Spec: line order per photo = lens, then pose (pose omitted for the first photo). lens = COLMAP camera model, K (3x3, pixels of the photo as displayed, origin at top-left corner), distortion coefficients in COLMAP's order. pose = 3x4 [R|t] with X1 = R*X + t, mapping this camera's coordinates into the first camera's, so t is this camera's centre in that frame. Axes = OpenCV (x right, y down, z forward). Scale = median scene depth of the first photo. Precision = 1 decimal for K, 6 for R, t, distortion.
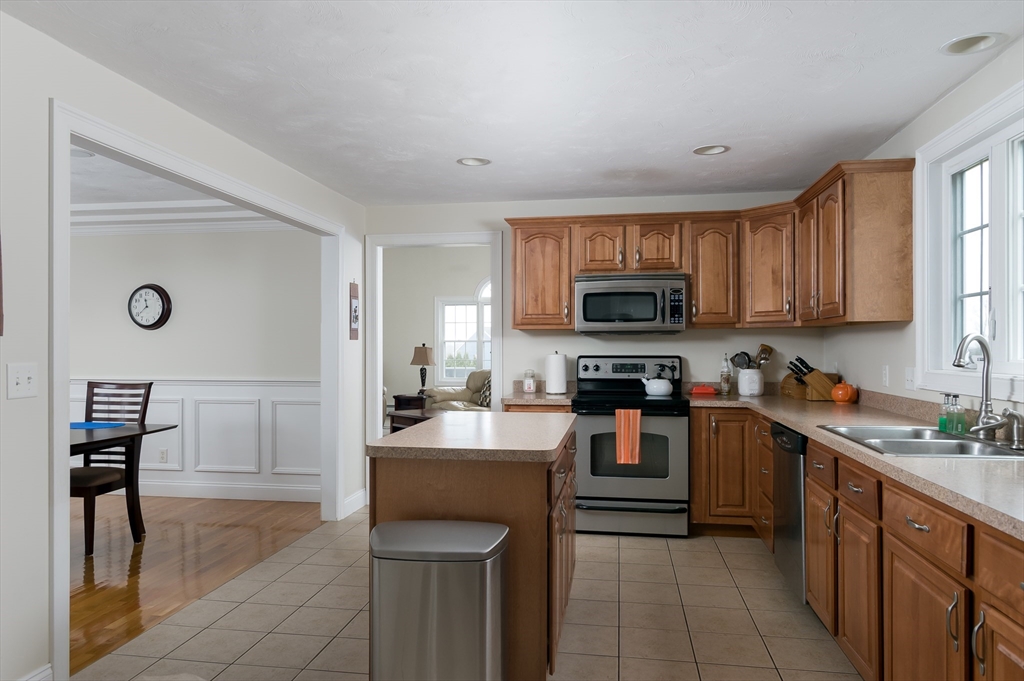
lens RADIAL K [[722.6, 0, 491.3], [0, 722.6, 344.2], [0, 0, 1]] dist [-0.009097, 0.003685]
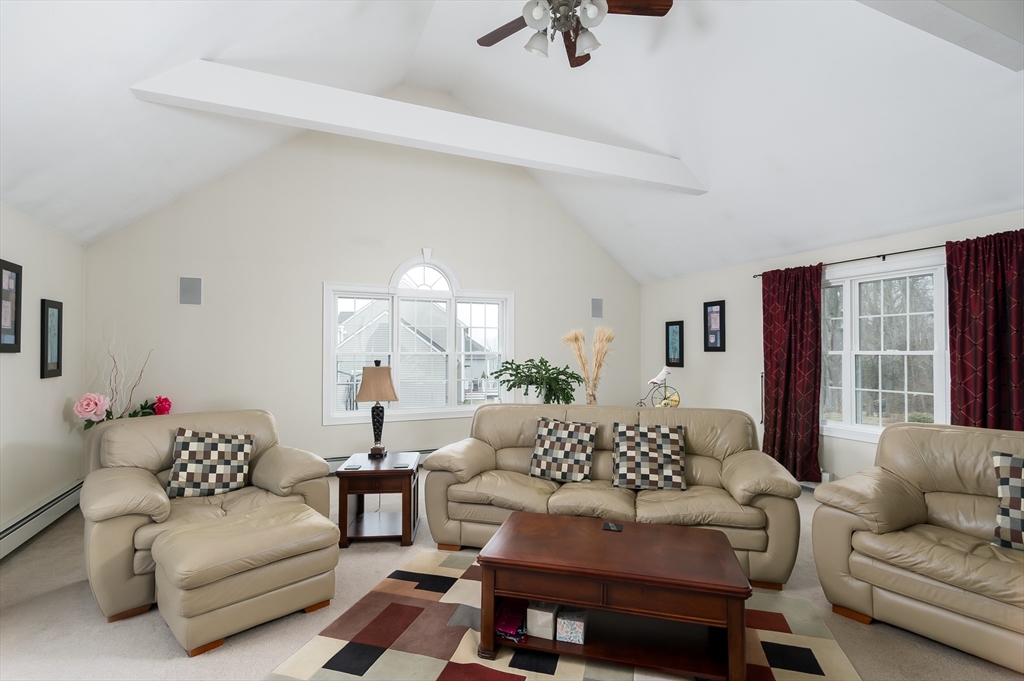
lens RADIAL K [[494.7, 0, 510.4], [0, 494.7, 343.6], [0, 0, 1]] dist [0.025839, 0.000181]
pose [[0.819308, 0.010391, 0.573260, -0.491609], [-0.002006, 0.999882, -0.015257, -0.017592], [-0.573350, 0.011350, 0.819232, 1.420700]]
